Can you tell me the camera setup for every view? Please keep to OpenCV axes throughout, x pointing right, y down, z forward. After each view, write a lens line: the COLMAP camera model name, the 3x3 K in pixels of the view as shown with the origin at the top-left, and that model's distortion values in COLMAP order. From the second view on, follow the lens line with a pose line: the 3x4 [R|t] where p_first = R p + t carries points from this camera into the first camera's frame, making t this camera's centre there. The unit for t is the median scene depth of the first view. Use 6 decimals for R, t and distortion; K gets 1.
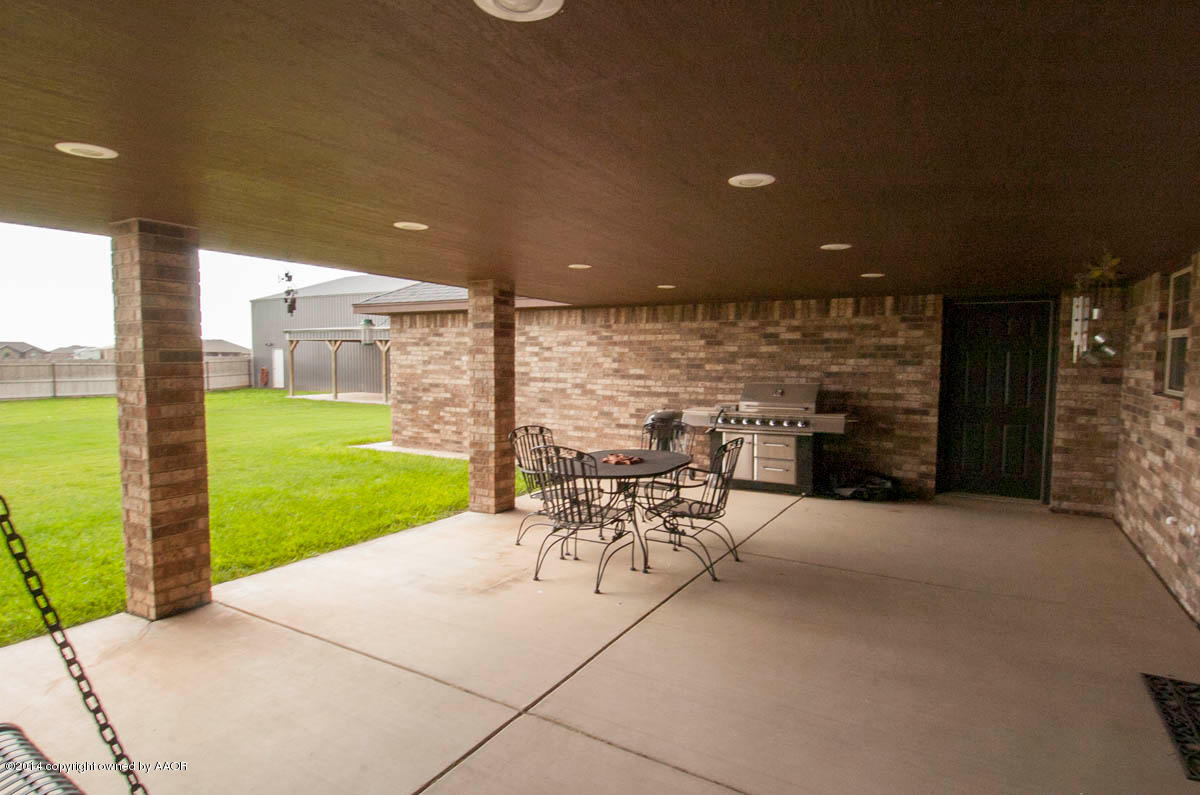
lens RADIAL K [[632.3, 0, 602.2], [0, 632.3, 400.6], [0, 0, 1]] dist [0.058825, -0.061055]
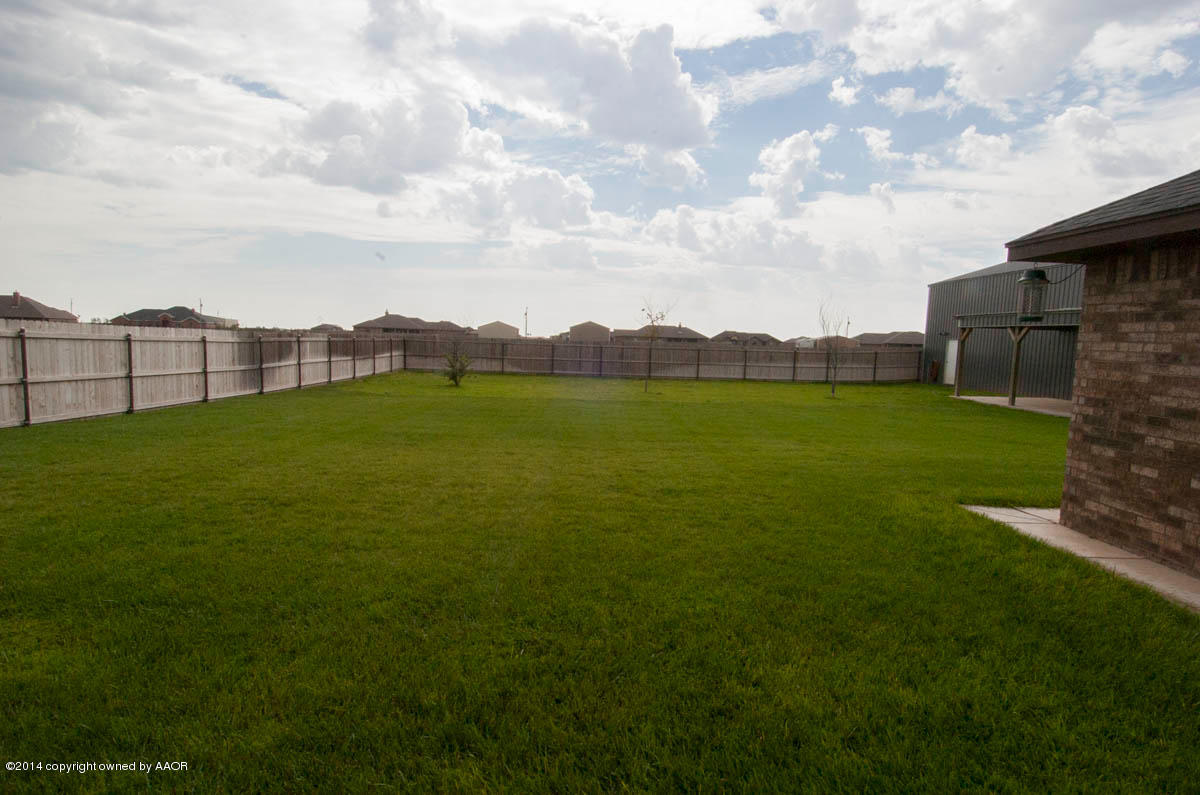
lens RADIAL K [[632.3, 0, 602.2], [0, 632.3, 400.6], [0, 0, 1]] dist [0.058825, -0.061055]
pose [[0.544209, 0.090636, -0.834039, -0.117858], [-0.081345, 0.995164, 0.055068, -0.023695], [0.834997, 0.037876, 0.548950, 0.429712]]
